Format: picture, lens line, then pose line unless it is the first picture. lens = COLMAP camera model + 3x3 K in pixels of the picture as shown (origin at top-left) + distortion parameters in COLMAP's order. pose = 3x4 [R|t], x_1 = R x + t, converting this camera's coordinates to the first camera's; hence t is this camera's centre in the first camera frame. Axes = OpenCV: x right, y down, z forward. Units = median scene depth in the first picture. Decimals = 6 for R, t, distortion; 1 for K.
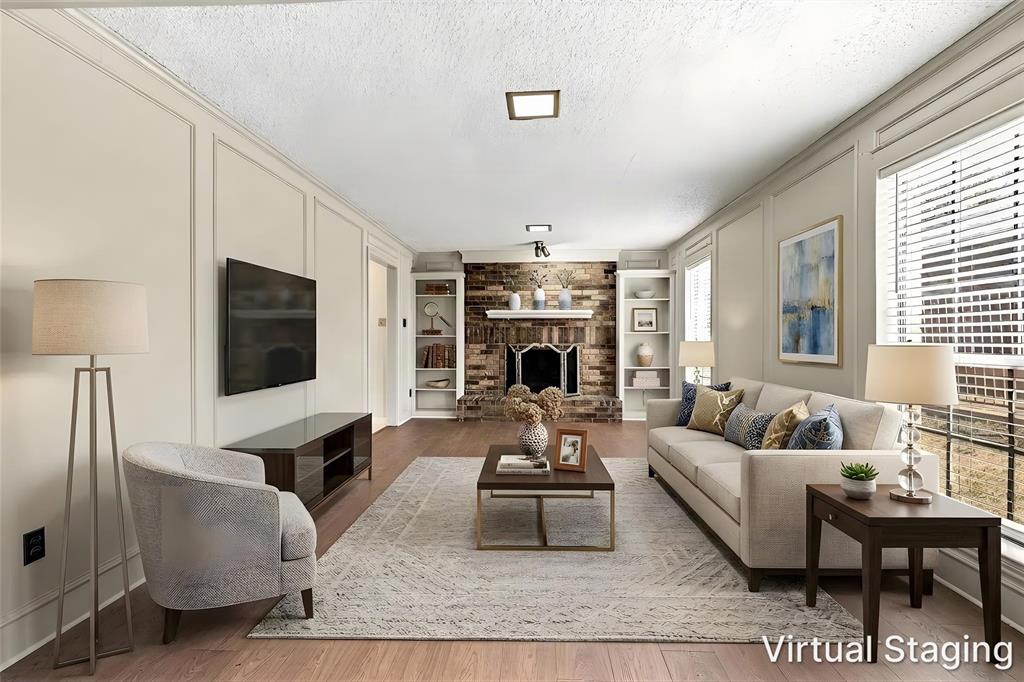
lens RADIAL K [[455.1, 0, 512.8], [0, 455.1, 339.2], [0, 0, 1]] dist [0.000881, -0.000217]
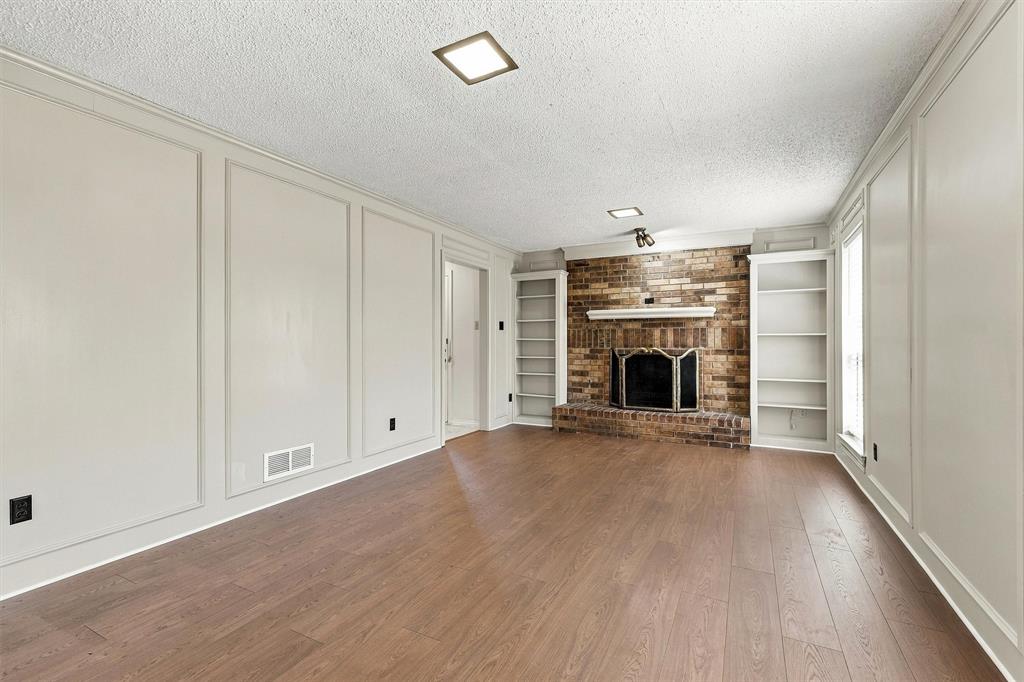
lens RADIAL K [[455.1, 0, 512.8], [0, 455.1, 339.2], [0, 0, 1]] dist [0.000881, -0.000217]
pose [[0.911439, -0.002103, -0.411431, 0.177654], [-0.000648, 0.999978, -0.006547, -0.000678], [0.411436, 0.006234, 0.911418, 0.110993]]
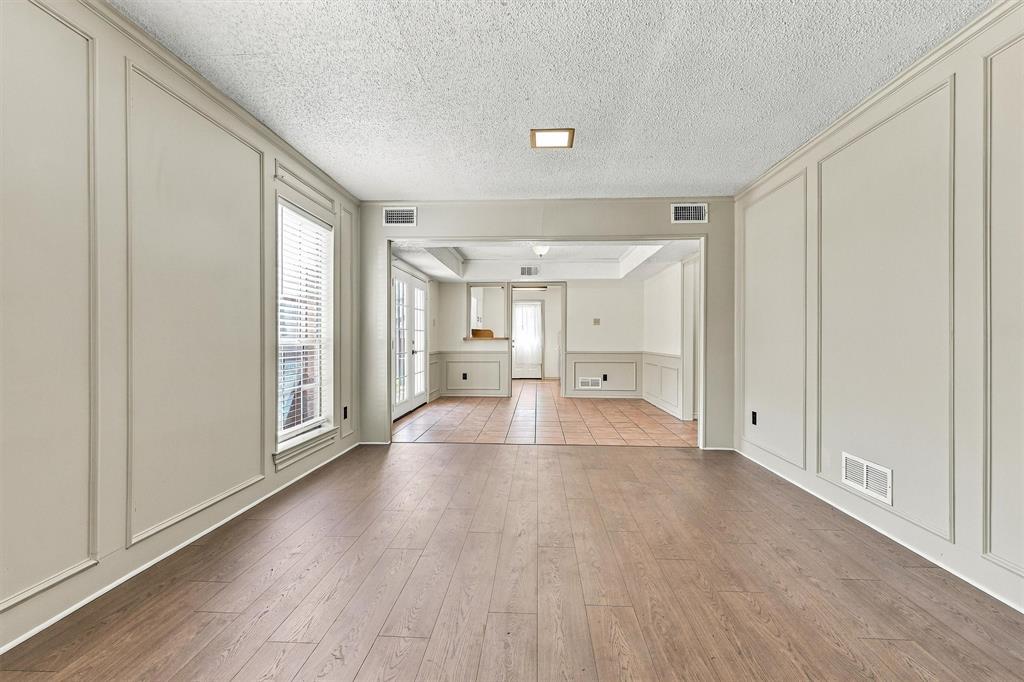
lens RADIAL K [[455.1, 0, 512.8], [0, 455.1, 339.2], [0, 0, 1]] dist [0.000881, -0.000217]
pose [[-0.999999, -0.000229, 0.001348, 0.062861], [-0.000220, 0.999979, 0.006540, 0.005287], [-0.001349, 0.006540, -0.999978, 0.868388]]
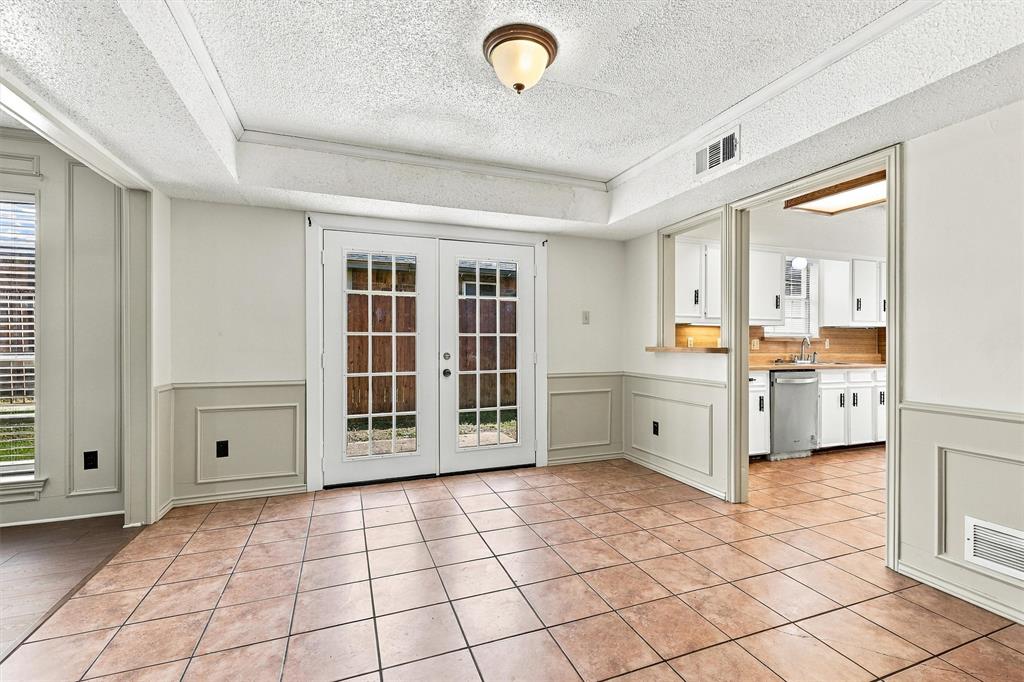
lens RADIAL K [[455.1, 0, 512.8], [0, 455.1, 339.2], [0, 0, 1]] dist [0.000881, -0.000217]
pose [[-0.402777, 0.001602, 0.915297, -0.276837], [0.003718, 0.999993, -0.000114, -0.000978], [-0.915291, 0.003358, -0.402780, 0.016769]]
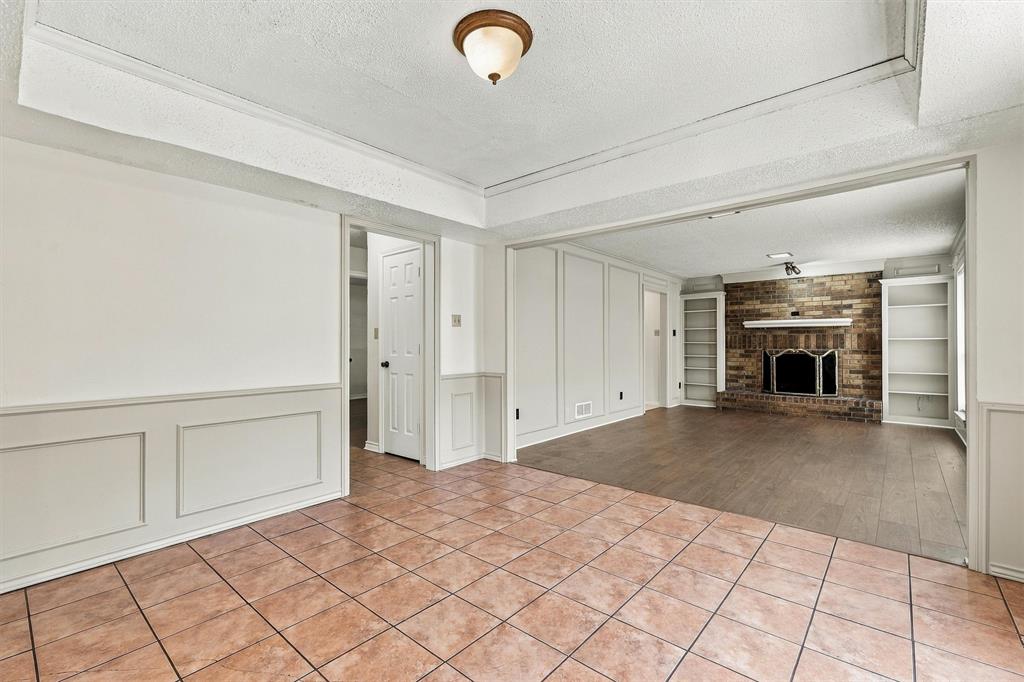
lens RADIAL K [[448.6, 0, 512.0], [0, 448.6, 341.0], [0, 0, 1]] dist [-0.000278, 0.000007]
pose [[0.790553, -0.005121, -0.612372, 0.186661], [-0.000949, 0.999954, -0.009587, 0.001157], [0.612393, 0.008160, 0.790512, -0.330693]]
